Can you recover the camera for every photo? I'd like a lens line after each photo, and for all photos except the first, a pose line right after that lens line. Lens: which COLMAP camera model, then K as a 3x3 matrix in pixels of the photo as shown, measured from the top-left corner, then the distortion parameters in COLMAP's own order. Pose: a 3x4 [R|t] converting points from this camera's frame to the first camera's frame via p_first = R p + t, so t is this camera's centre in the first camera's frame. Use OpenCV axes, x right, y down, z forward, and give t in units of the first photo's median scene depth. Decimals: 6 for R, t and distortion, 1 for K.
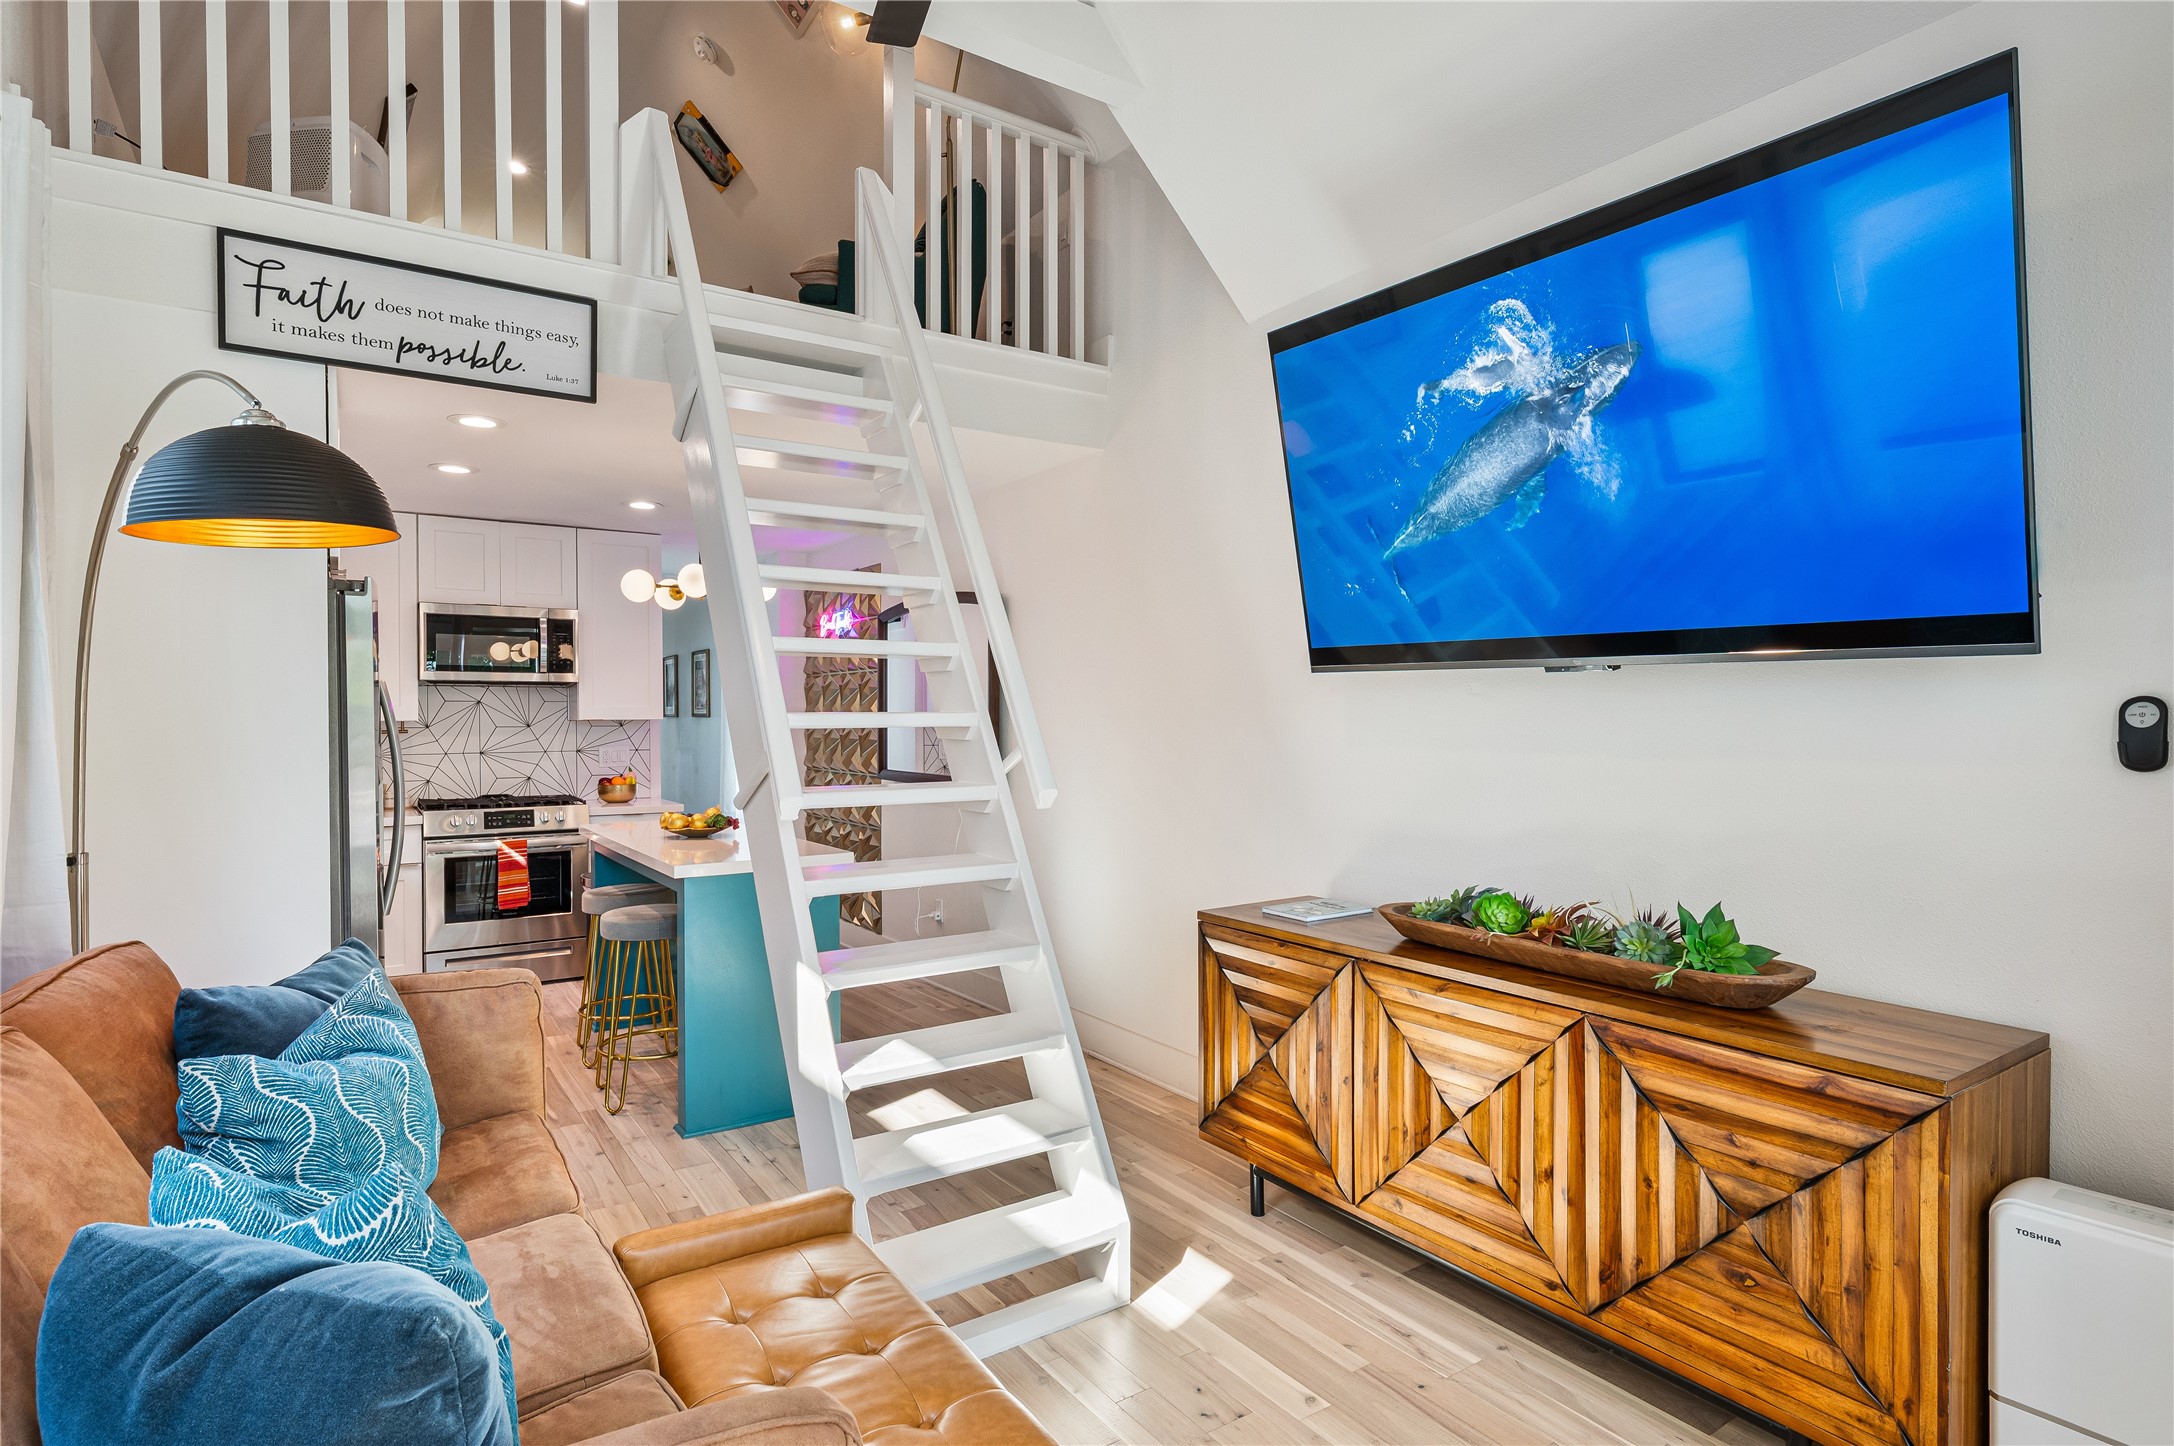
lens RADIAL K [[1122.4, 0, 1087.0], [0, 1122.4, 723.0], [0, 0, 1]] dist [-0.001747, -0.000685]
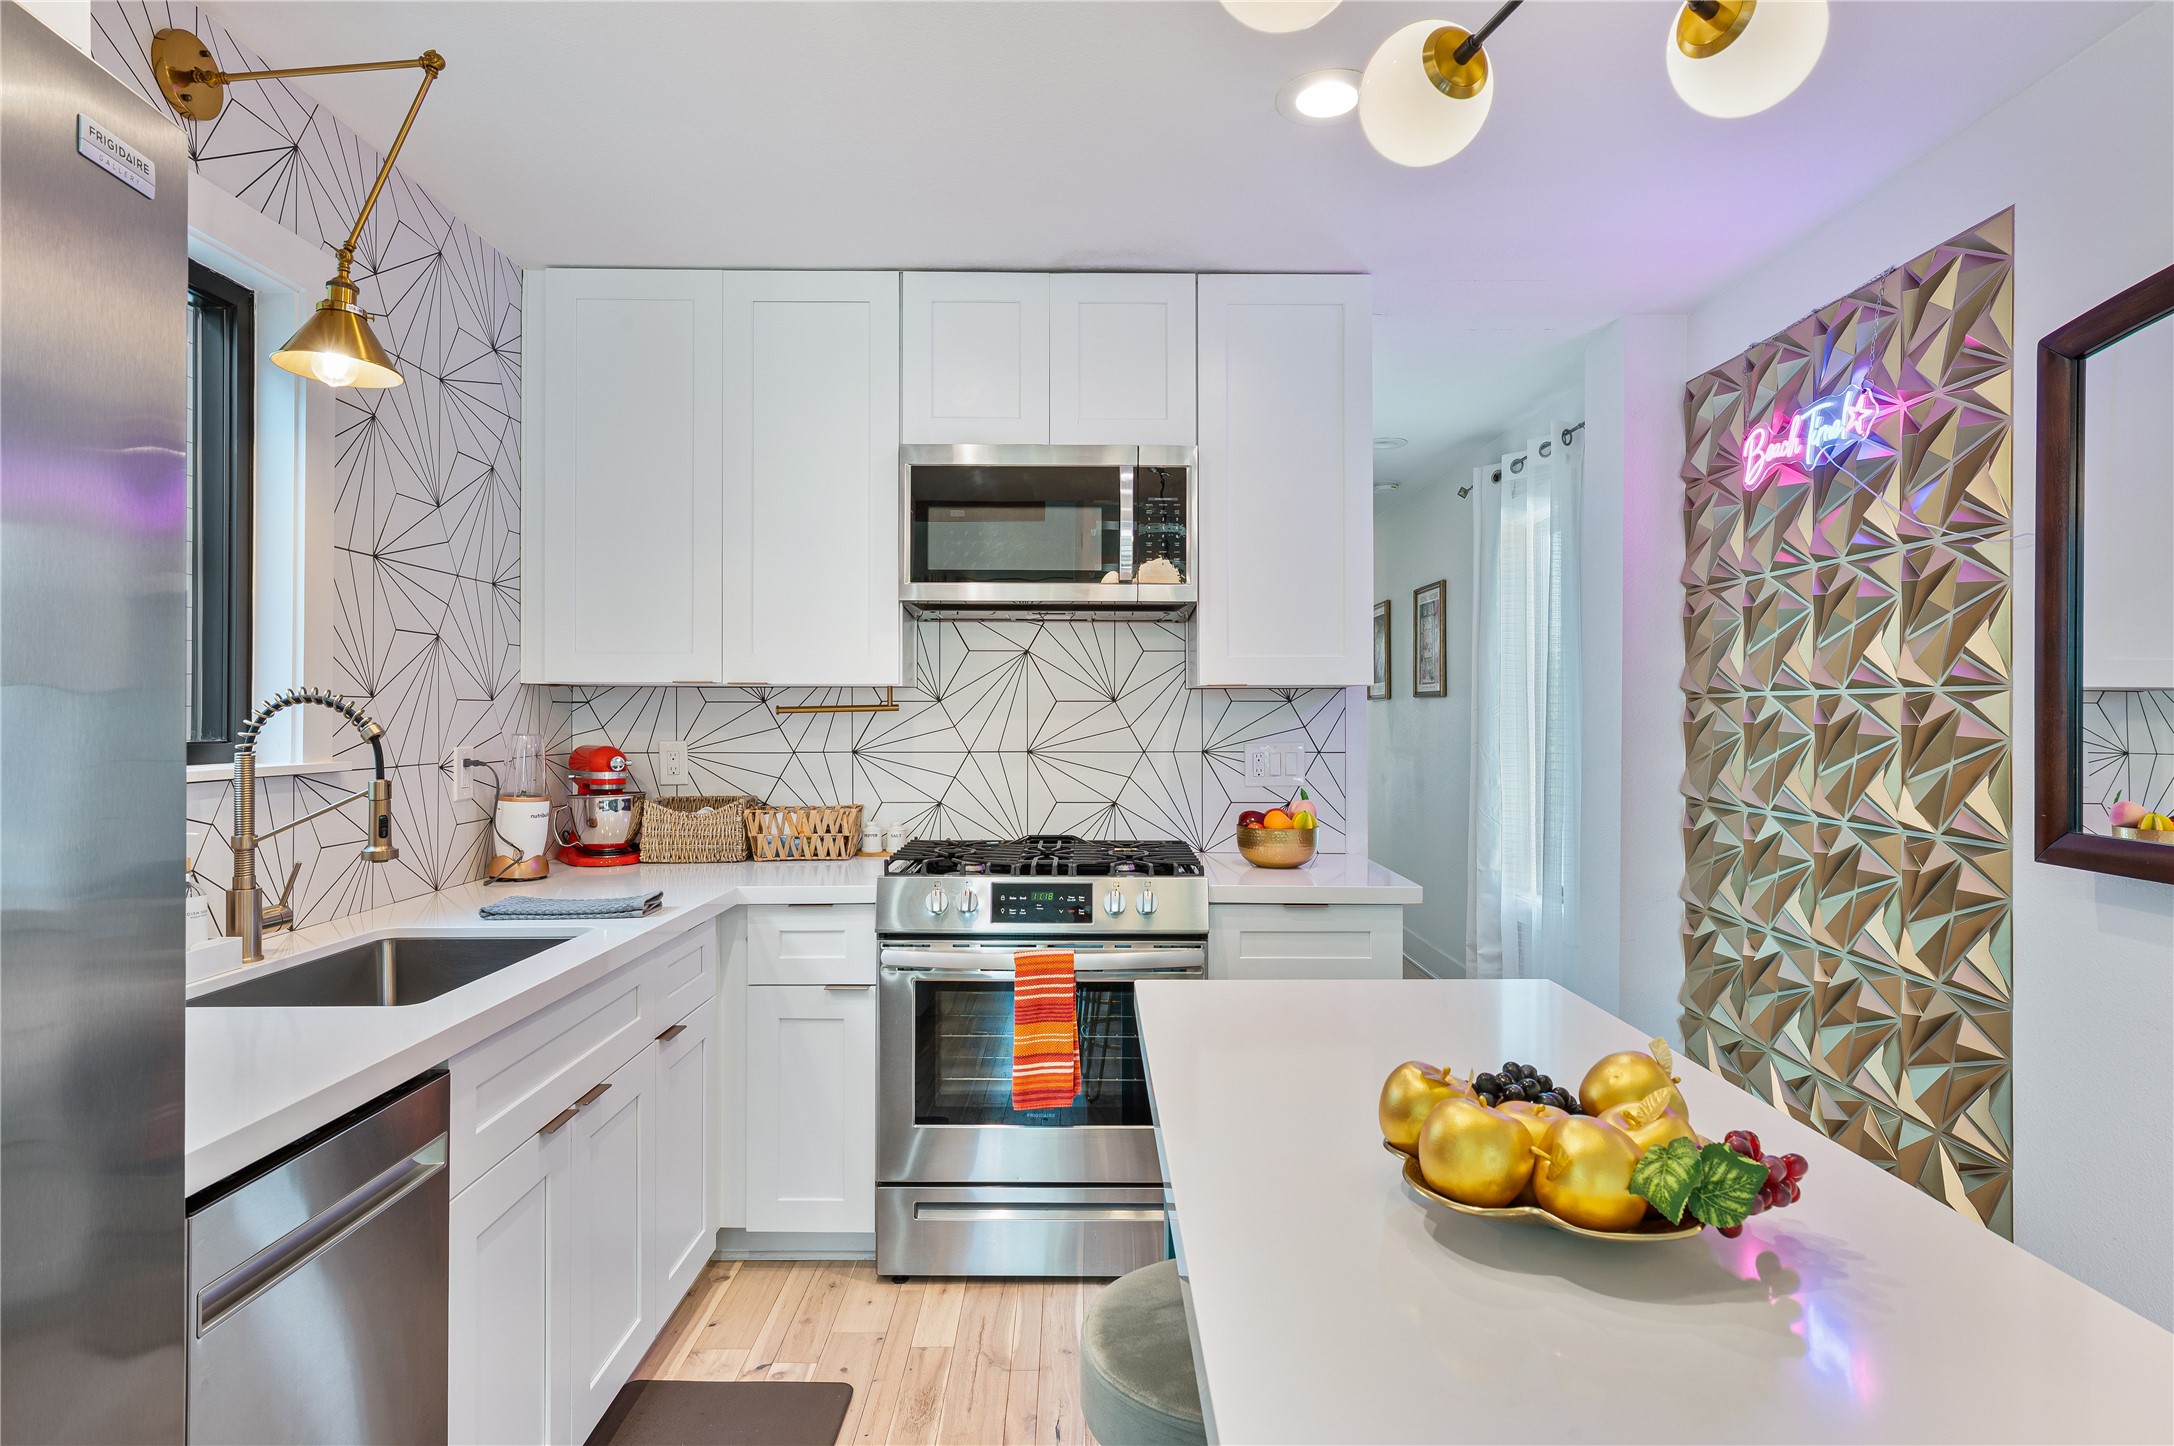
lens RADIAL K [[1150.0, 0, 1087.0], [0, 1150.0, 723.0], [0, 0, 1]] dist [-0.001608, -0.000089]
pose [[0.828892, 0.007743, -0.559355, -0.232573], [-0.007300, 0.999969, 0.003025, 0.012251], [0.559361, 0.001576, 0.828922, 0.598135]]
